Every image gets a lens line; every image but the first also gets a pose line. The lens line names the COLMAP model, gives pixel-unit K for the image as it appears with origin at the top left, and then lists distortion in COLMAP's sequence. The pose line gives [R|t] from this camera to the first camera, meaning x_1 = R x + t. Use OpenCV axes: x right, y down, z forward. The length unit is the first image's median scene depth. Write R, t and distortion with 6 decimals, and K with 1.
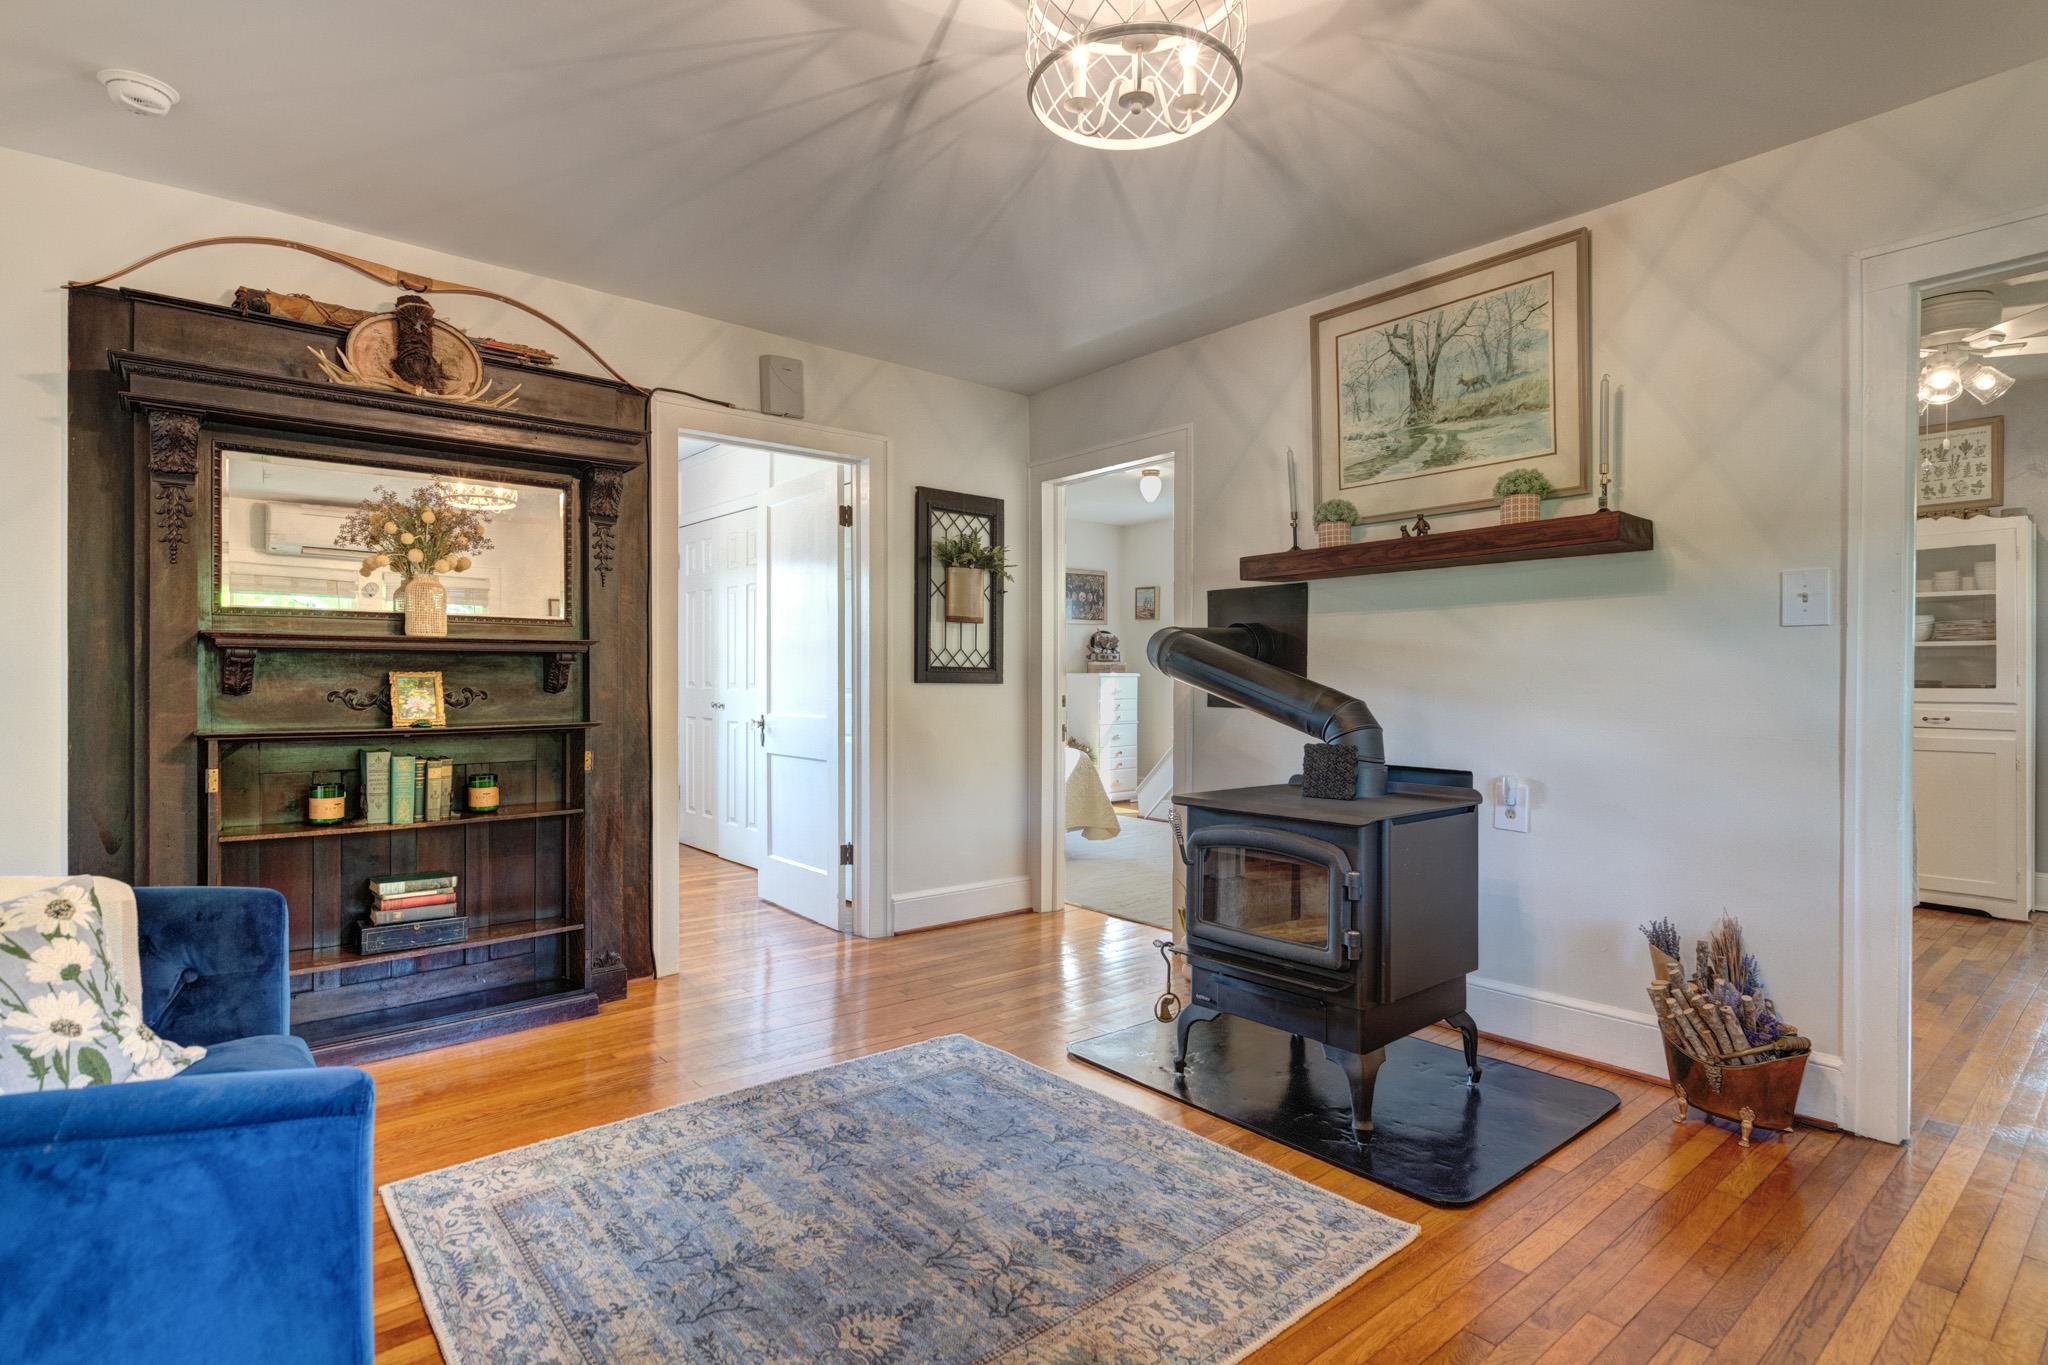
lens RADIAL K [[1014.6, 0, 1019.1], [0, 1014.6, 681.2], [0, 0, 1]] dist [0.001203, 0.000584]
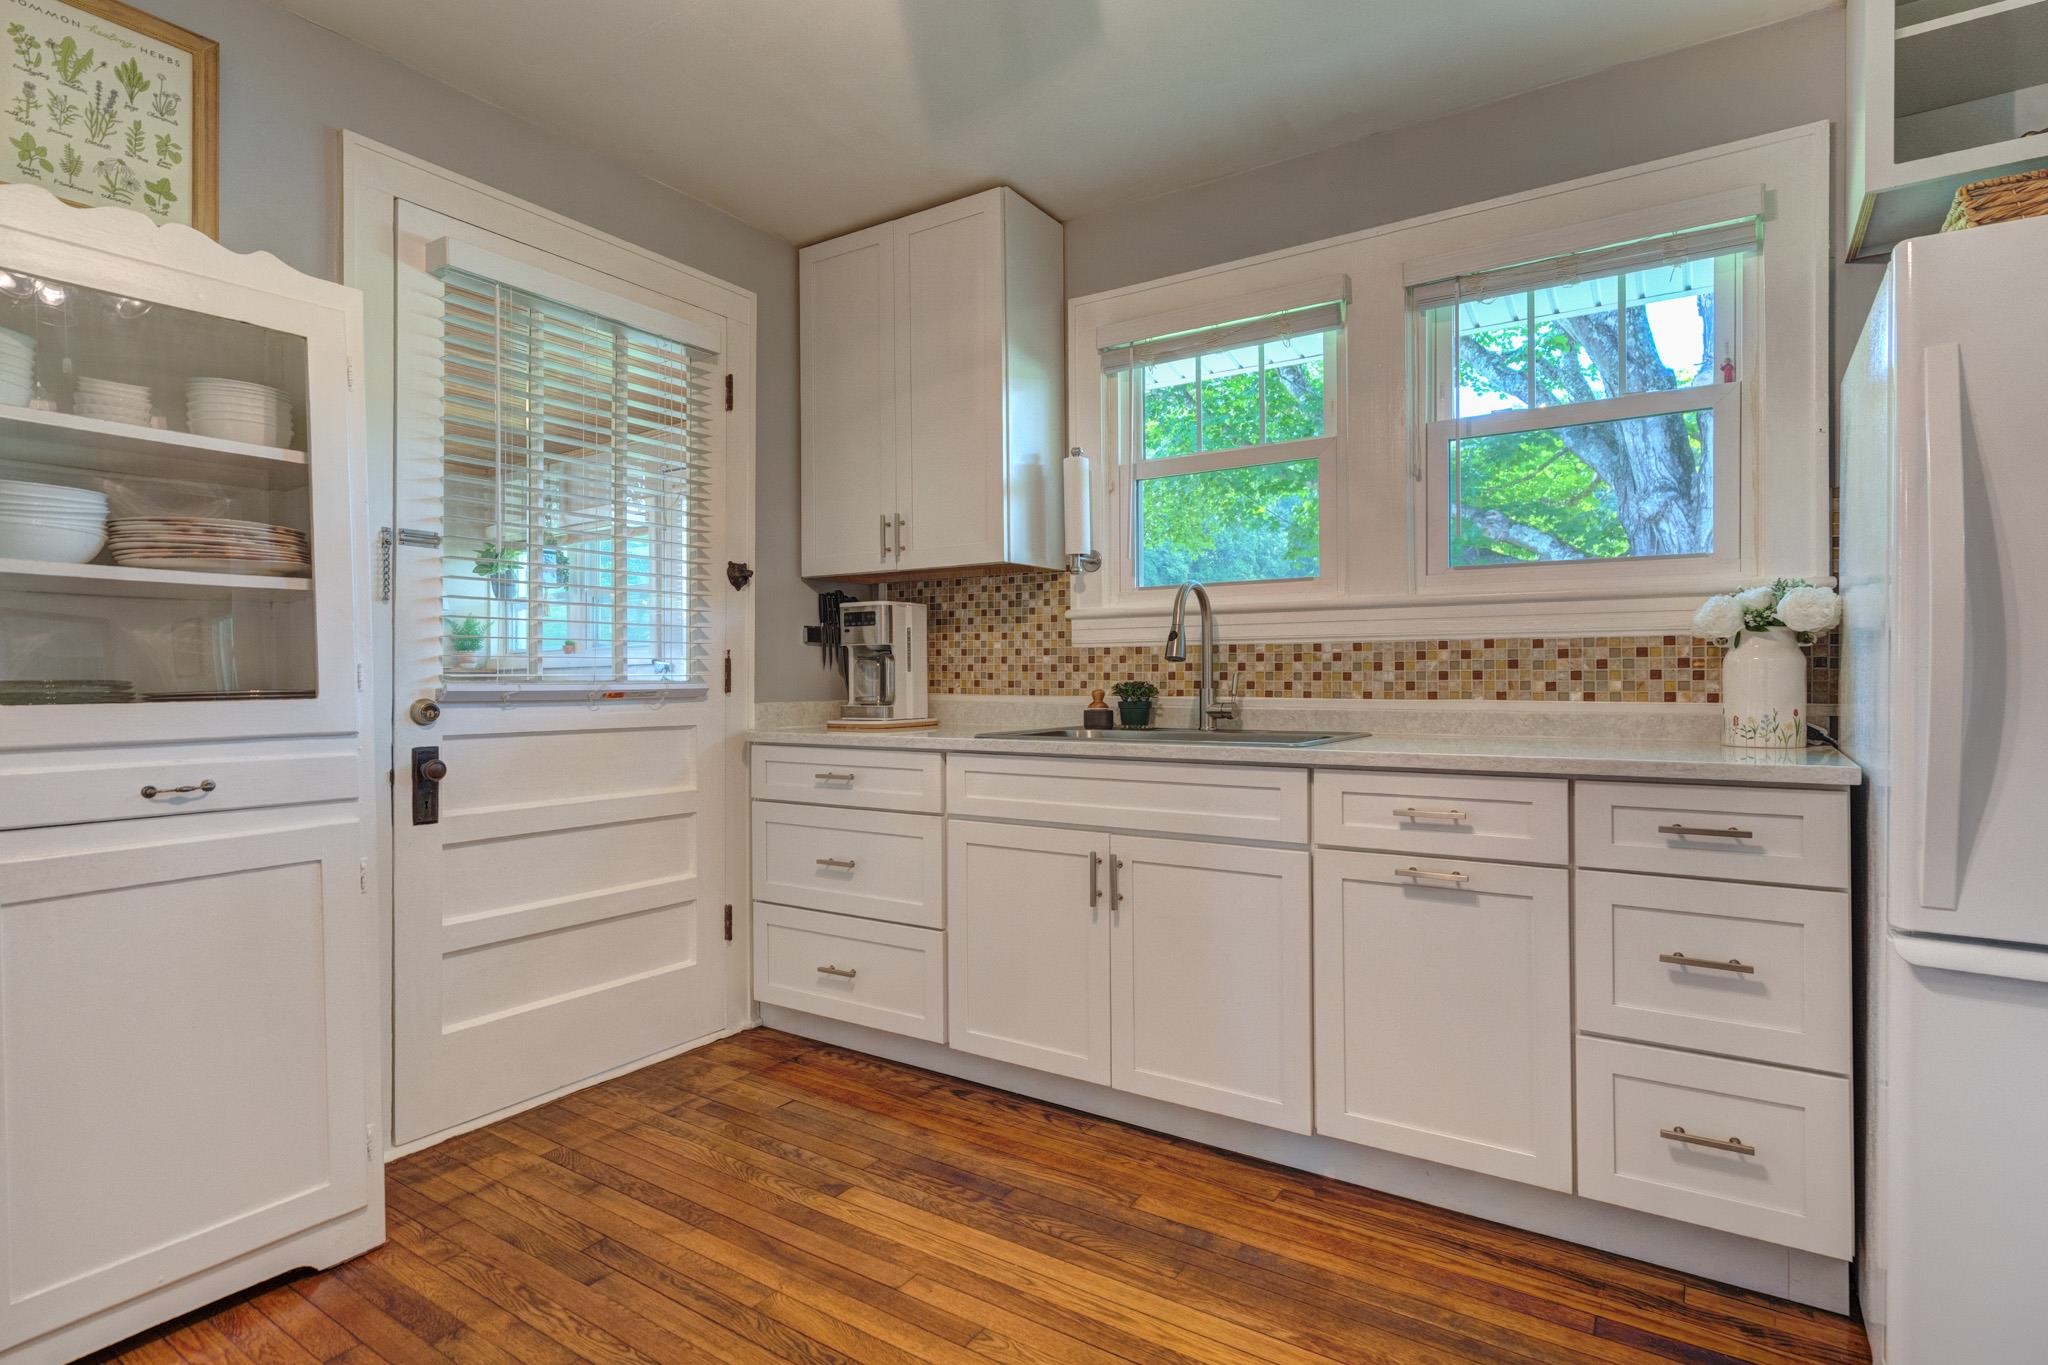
lens RADIAL K [[1014.6, 0, 1019.1], [0, 1014.6, 681.2], [0, 0, 1]] dist [0.001203, 0.000584]
pose [[-0.280180, -0.004403, 0.959937, 0.801682], [0.012713, 0.999885, 0.008297, 0.000548], [-0.959863, 0.014528, -0.280091, 1.359987]]
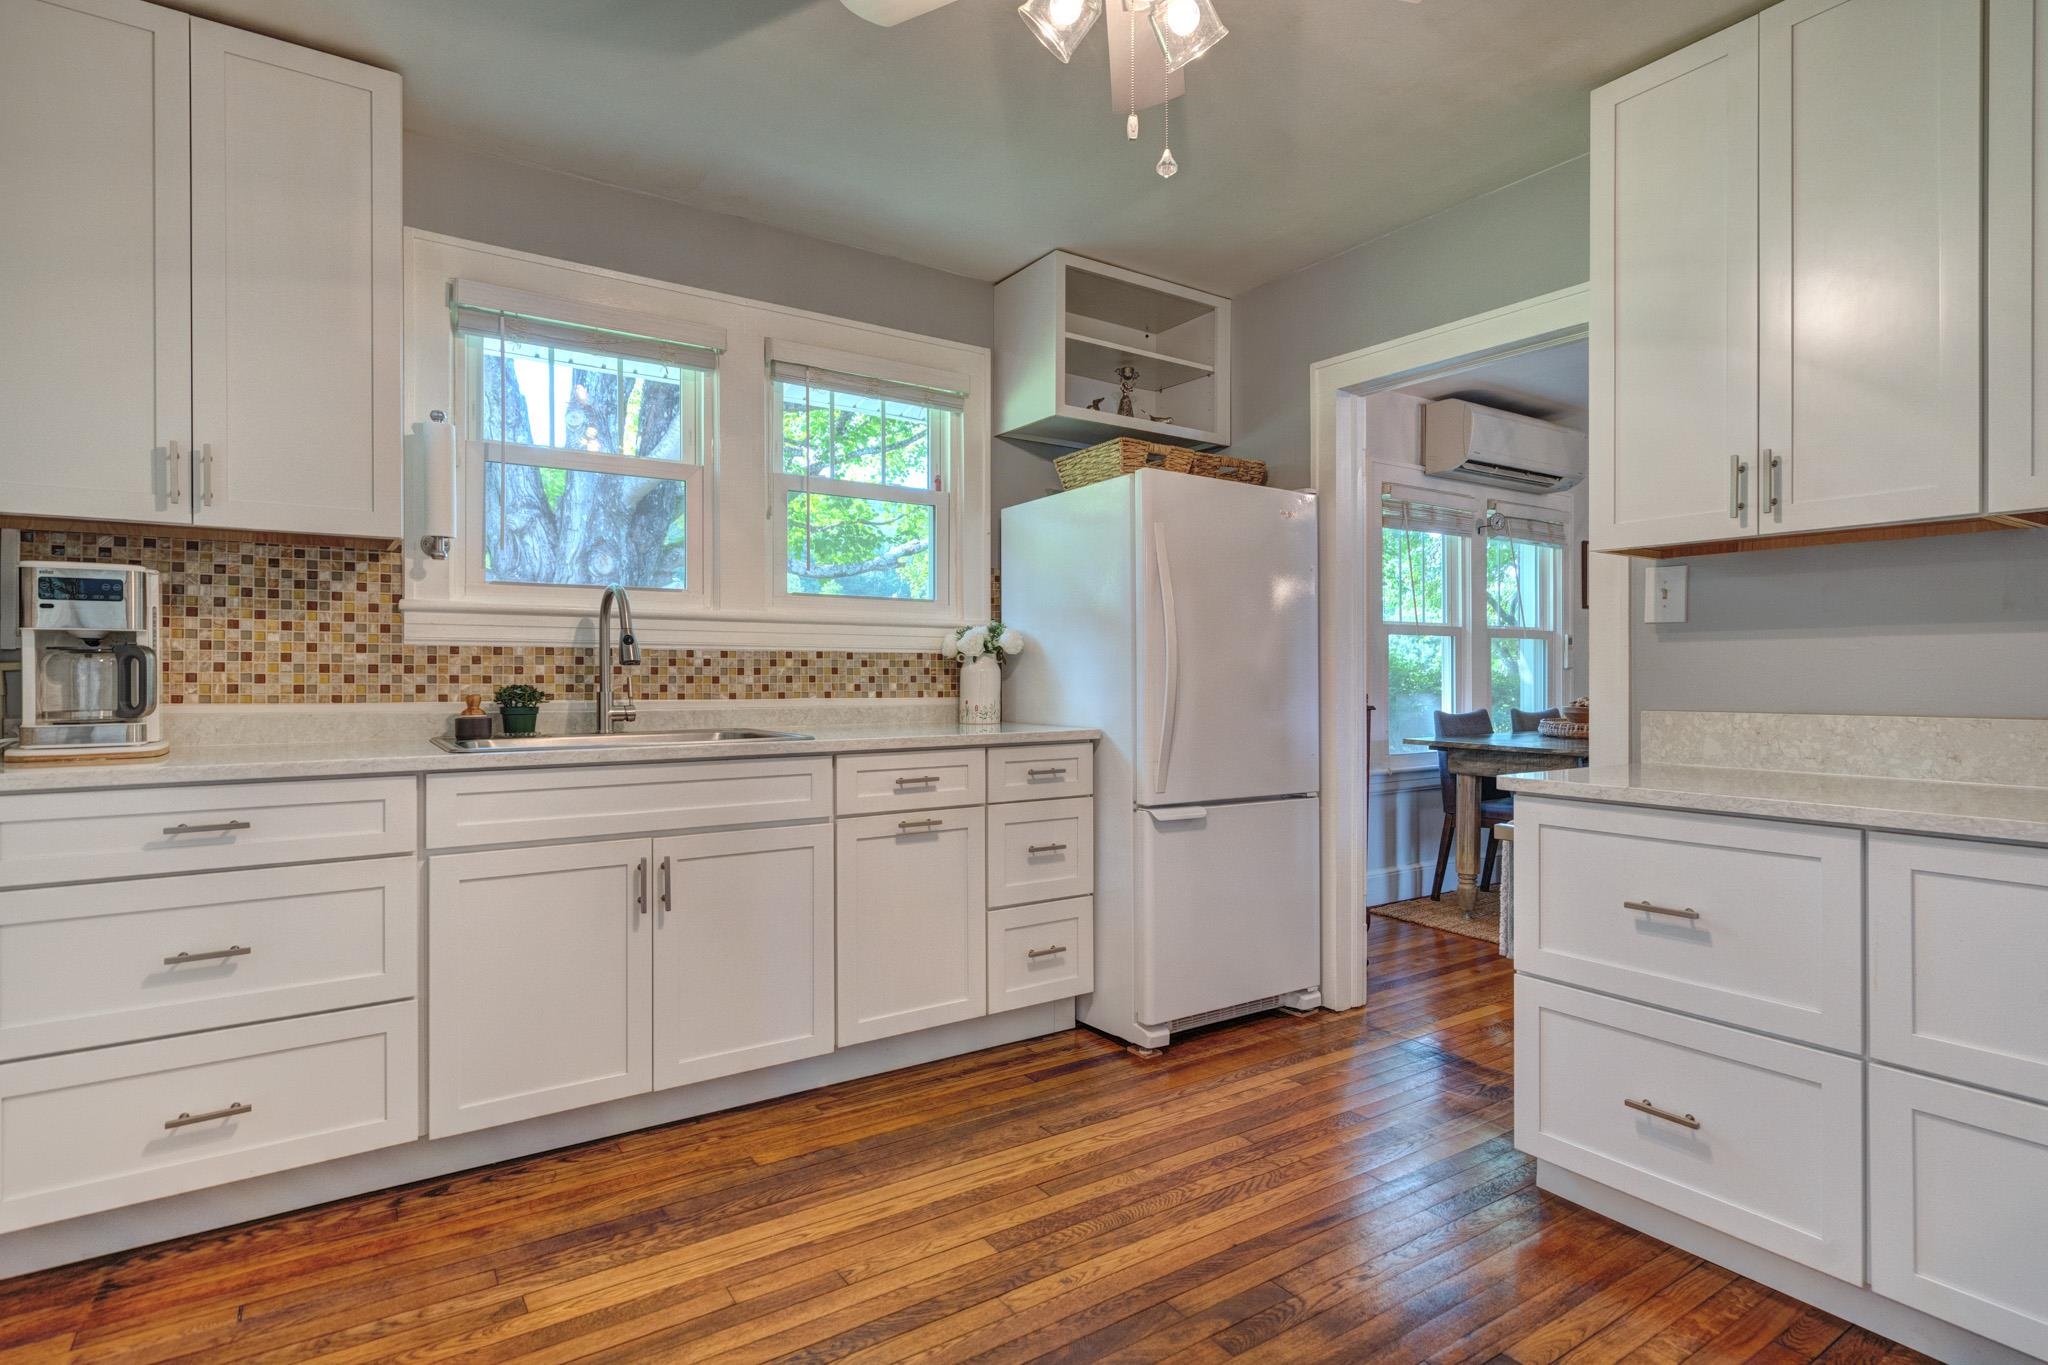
lens RADIAL K [[1054.7, 0, 1025.2], [0, 1054.7, 673.4], [0, 0, 1]] dist [0.000800, 0.001226]
pose [[-0.994983, -0.002889, 0.100003, 1.183564], [-0.002027, 0.999960, 0.008728, -0.009497], [-0.100024, 0.008482, -0.994949, 1.879431]]
